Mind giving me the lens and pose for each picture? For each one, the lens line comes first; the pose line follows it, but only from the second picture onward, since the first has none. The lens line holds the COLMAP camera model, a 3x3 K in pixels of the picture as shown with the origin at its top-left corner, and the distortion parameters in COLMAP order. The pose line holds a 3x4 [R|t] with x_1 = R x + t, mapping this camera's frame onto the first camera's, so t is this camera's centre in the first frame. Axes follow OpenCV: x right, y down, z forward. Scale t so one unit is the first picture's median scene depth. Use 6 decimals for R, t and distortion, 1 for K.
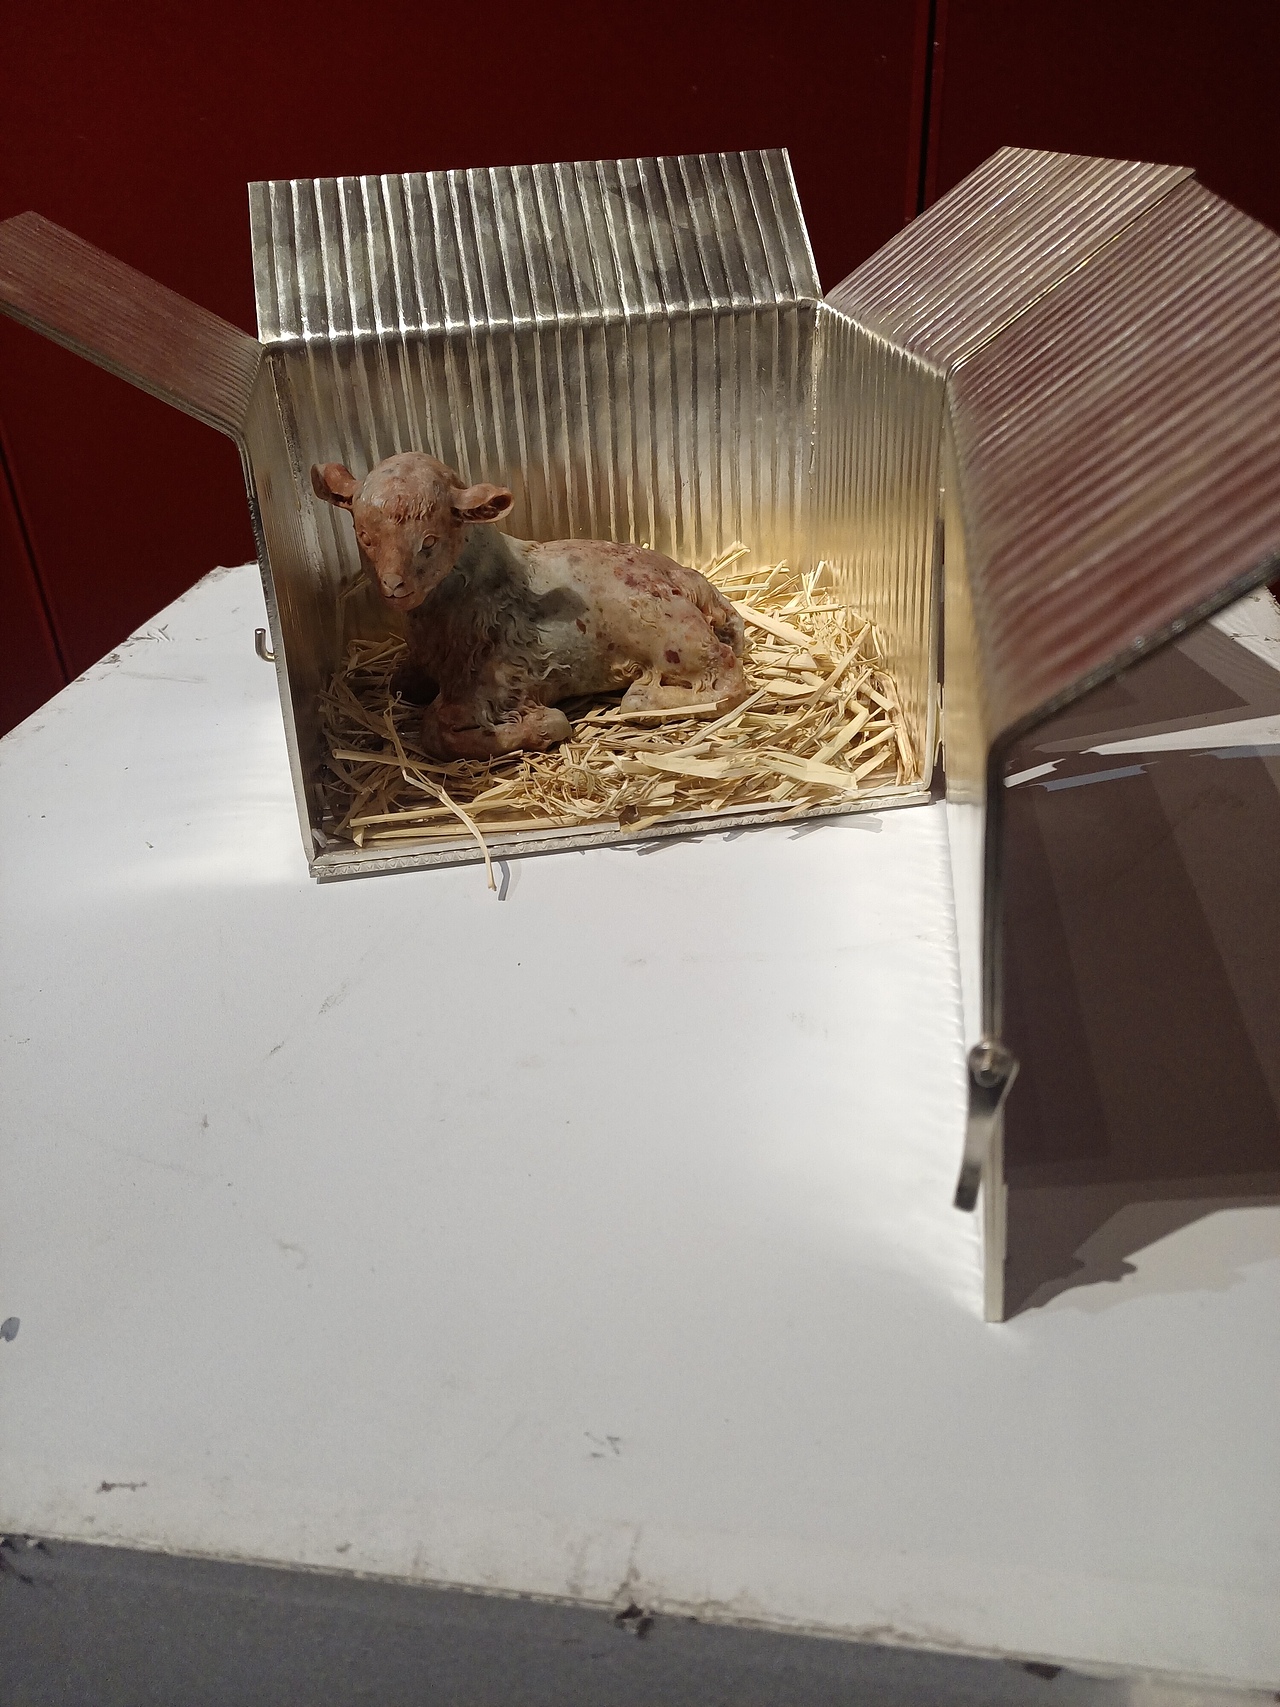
lens RADIAL K [[1287.0, 0, 665.7], [0, 1287.0, 855.6], [0, 0, 1]] dist [0.073375, -0.092169]
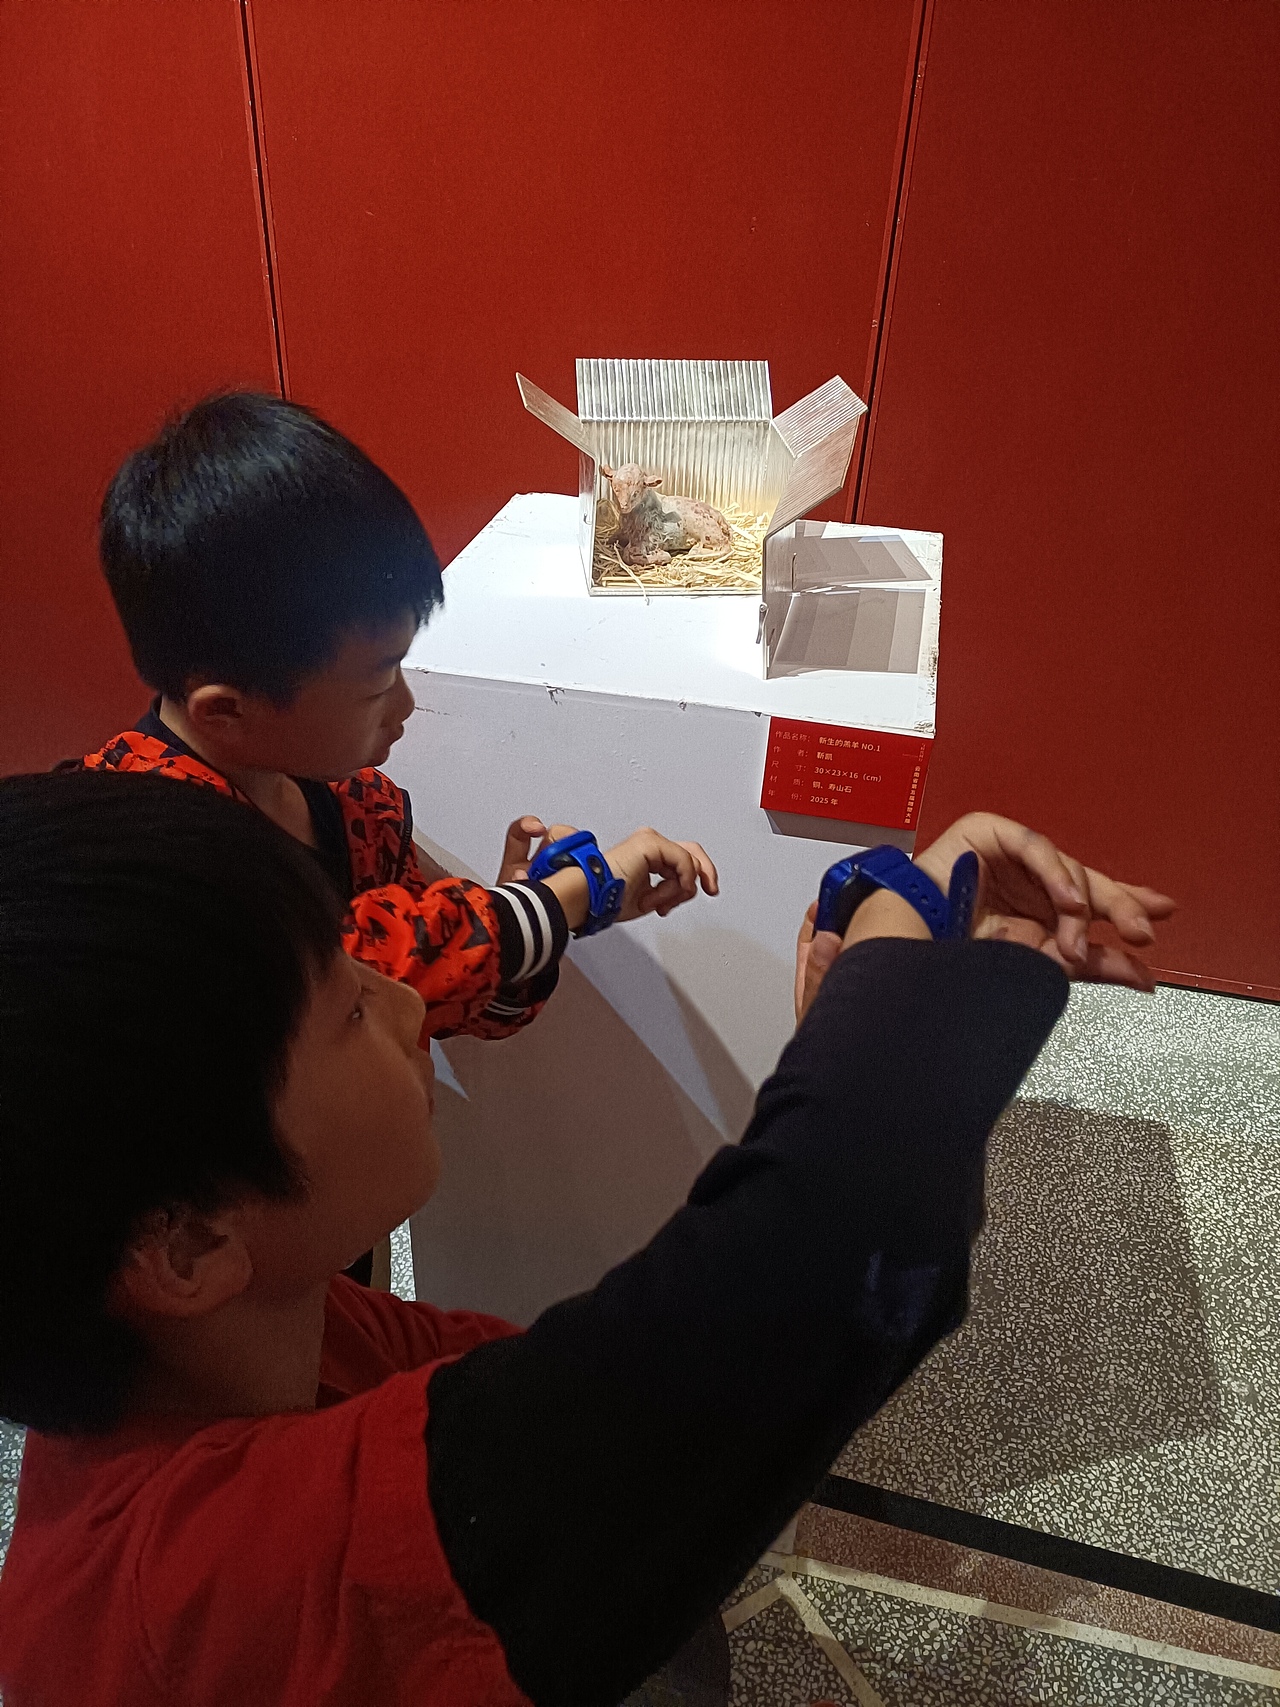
lens RADIAL K [[1287.0, 0, 665.7], [0, 1287.0, 855.6], [0, 0, 1]] dist [0.073375, -0.092169]
pose [[0.994977, 0.100094, 0.001543, -0.022520], [-0.100095, 0.994515, 0.030354, 0.495264], [0.001504, -0.030356, 0.999538, -2.017773]]
